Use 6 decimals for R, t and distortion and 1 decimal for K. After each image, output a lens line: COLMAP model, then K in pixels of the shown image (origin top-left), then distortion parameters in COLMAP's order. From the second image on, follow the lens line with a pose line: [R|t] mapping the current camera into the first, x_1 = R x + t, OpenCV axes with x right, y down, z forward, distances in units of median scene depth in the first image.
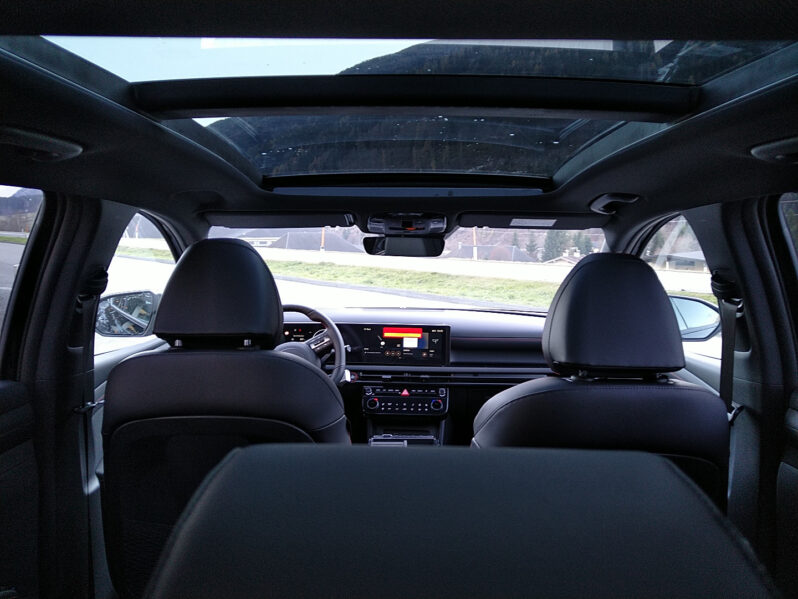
lens RADIAL K [[531.3, 0, 399.0], [0, 531.3, 299.5], [0, 0, 1]] dist [0.007752, 0.000460]
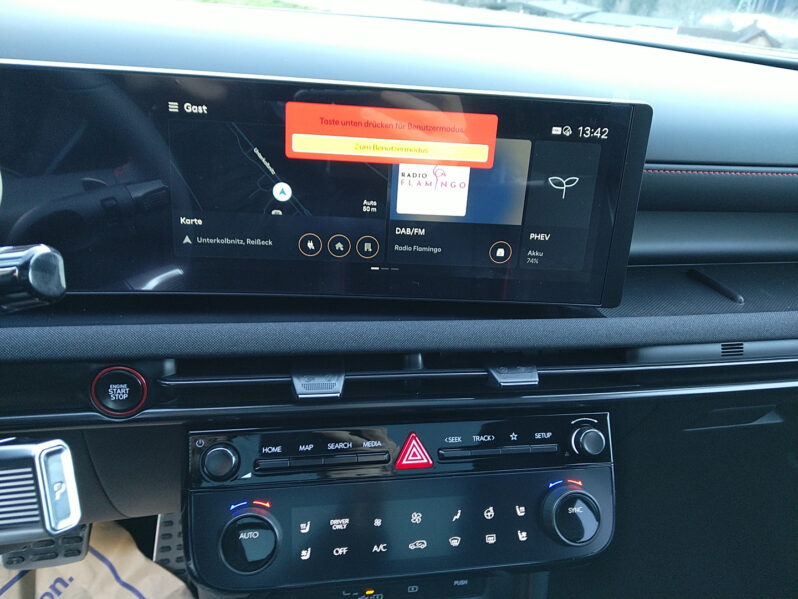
lens RADIAL K [[531.3, 0, 399.0], [0, 531.3, 299.5], [0, 0, 1]] dist [0.007752, 0.000460]
pose [[0.968379, -0.047623, 0.244897, -0.038846], [-0.051753, 0.921914, 0.383922, 0.044368], [-0.244057, -0.384457, 0.890297, 0.820905]]
